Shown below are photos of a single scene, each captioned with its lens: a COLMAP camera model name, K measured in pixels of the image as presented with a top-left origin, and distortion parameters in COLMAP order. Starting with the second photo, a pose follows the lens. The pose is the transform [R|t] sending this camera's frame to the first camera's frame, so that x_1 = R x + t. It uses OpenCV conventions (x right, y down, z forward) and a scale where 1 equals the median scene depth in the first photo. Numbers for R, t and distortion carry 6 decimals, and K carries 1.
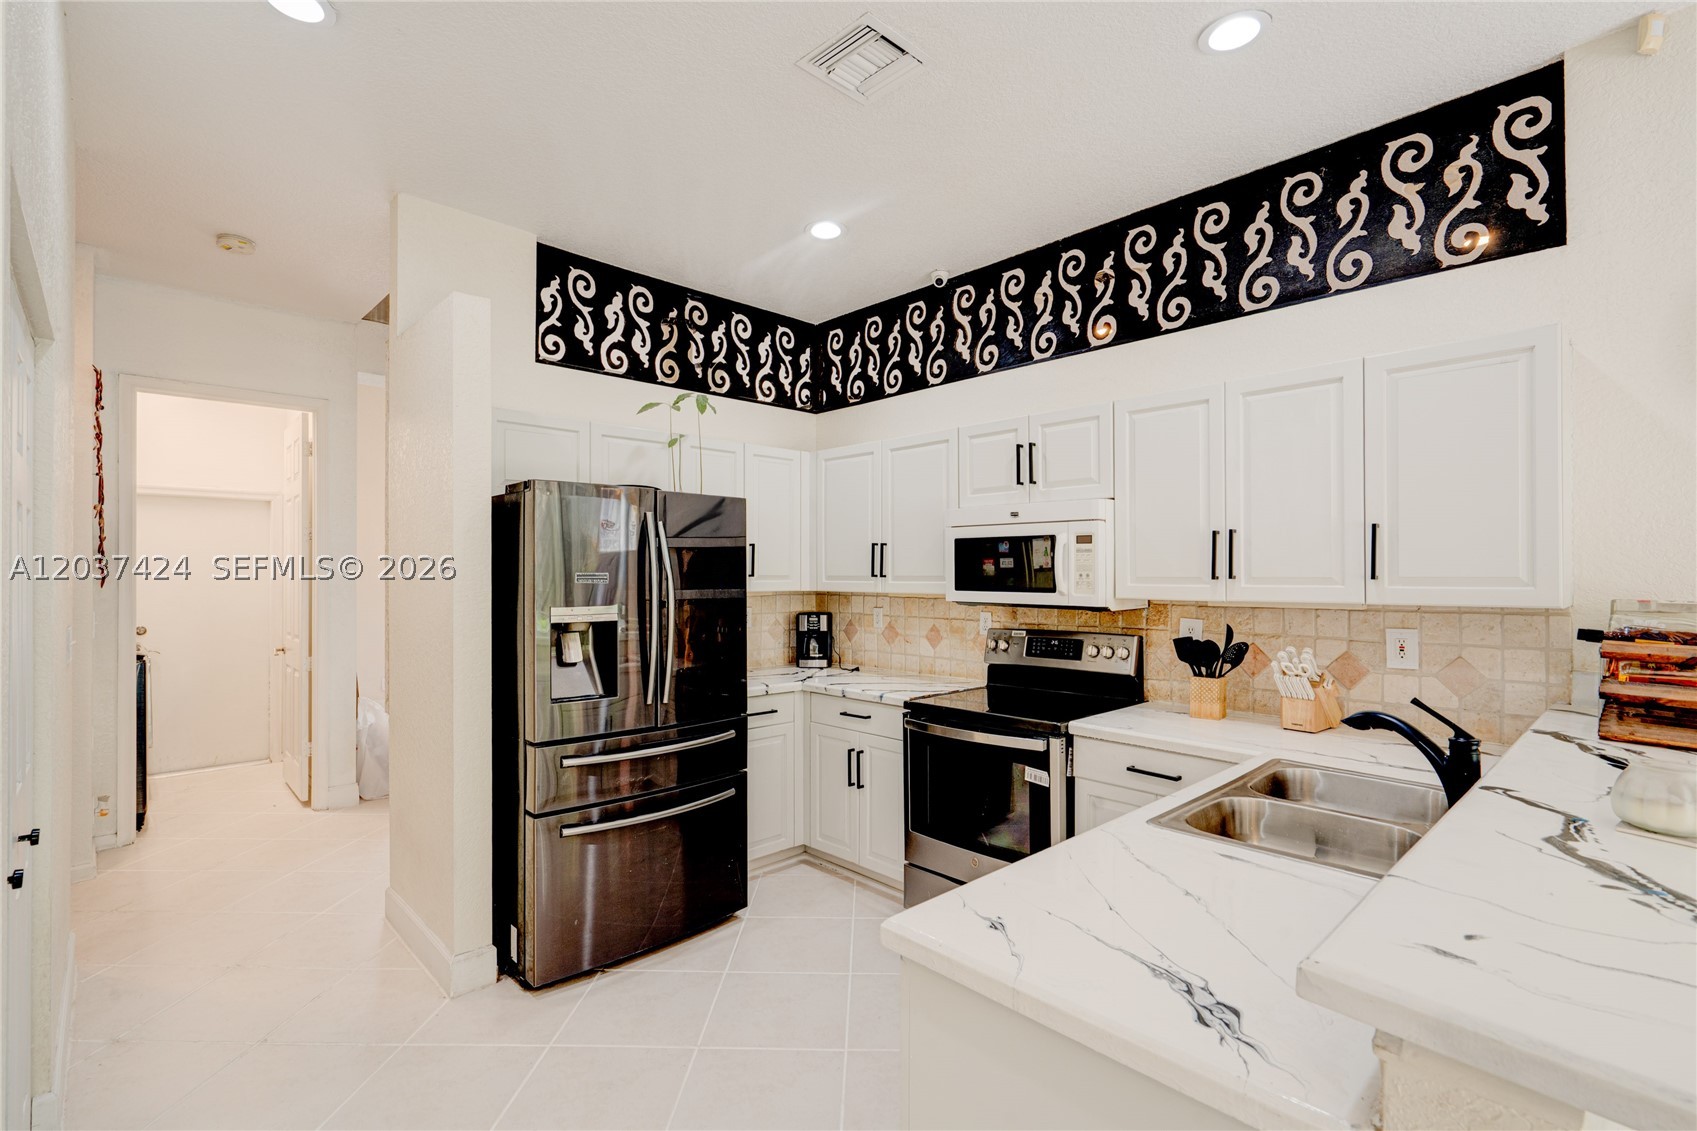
lens RADIAL K [[787.4, 0, 840.4], [0, 787.4, 569.7], [0, 0, 1]] dist [-0.005081, 0.002846]
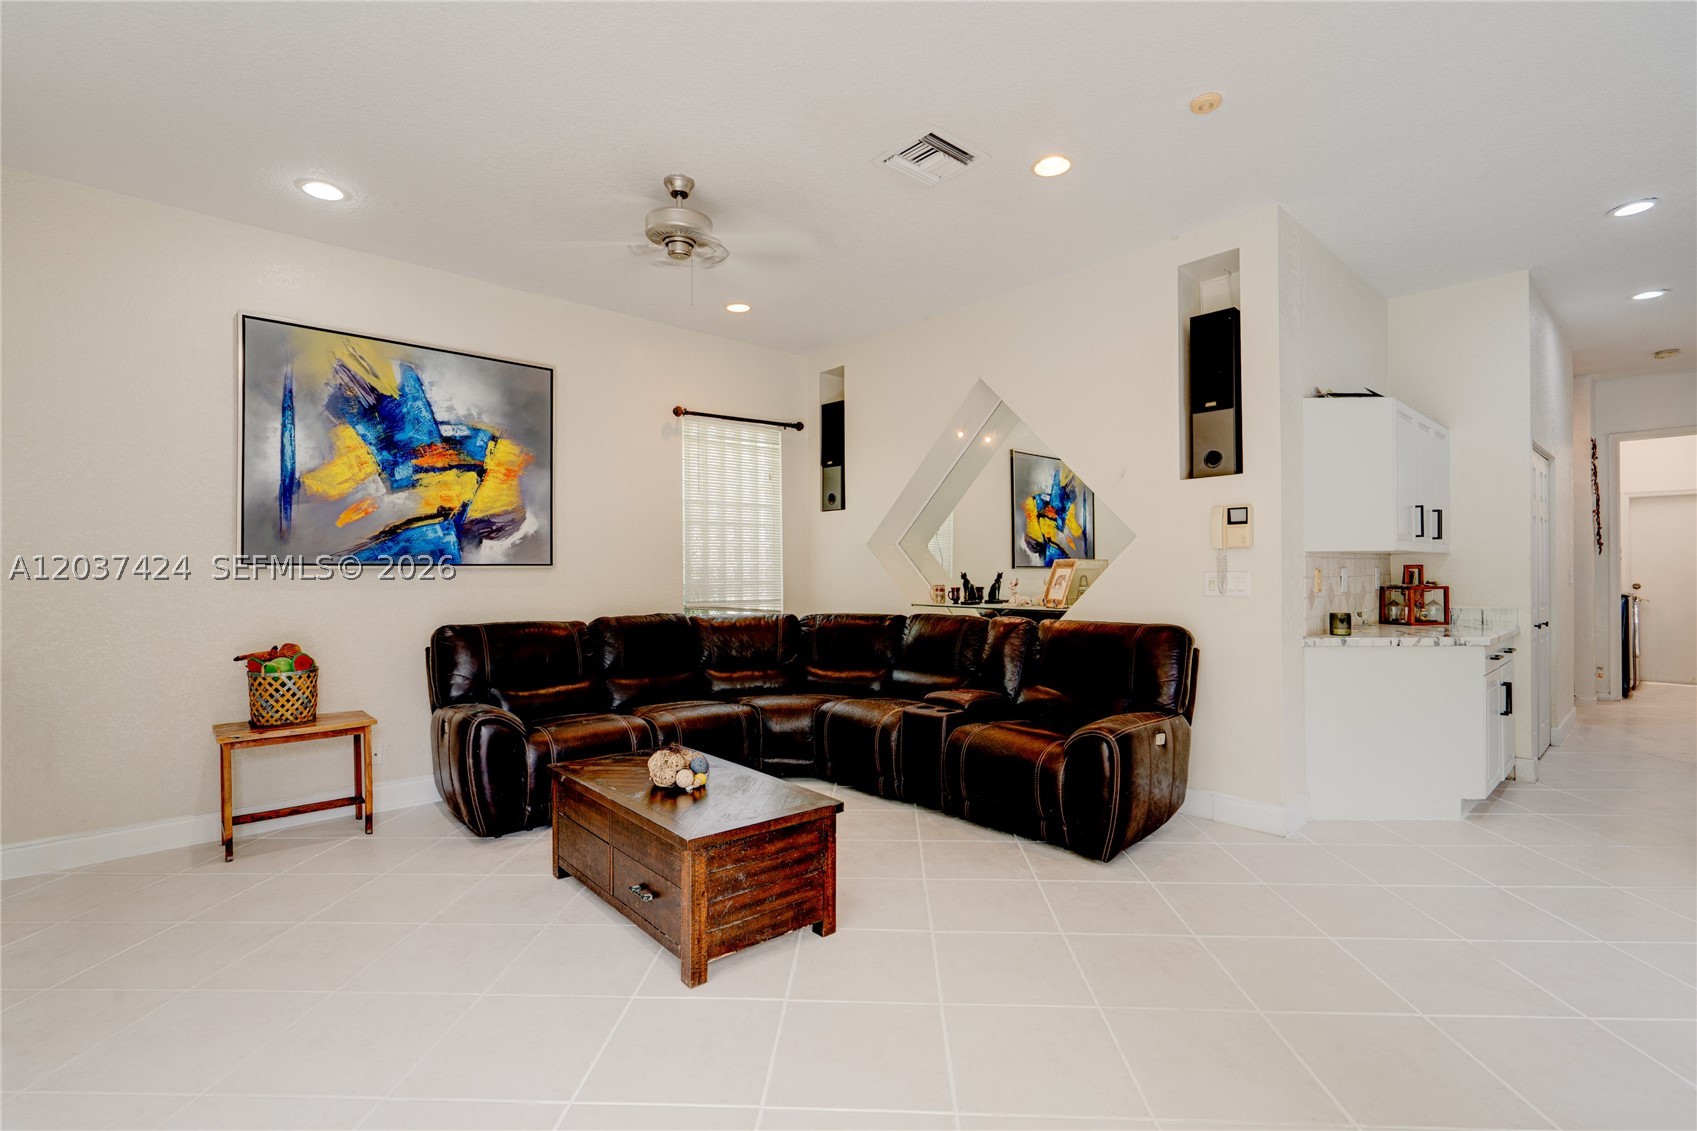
lens RADIAL K [[787.4, 0, 859.9], [0, 787.4, 568.9], [0, 0, 1]] dist [-0.005081, 0.002846]
pose [[0.008472, 0.000288, -0.999964, 0.921474], [0.012352, 0.999924, 0.000392, 0.035438], [0.999888, -0.012354, 0.008467, -0.776154]]
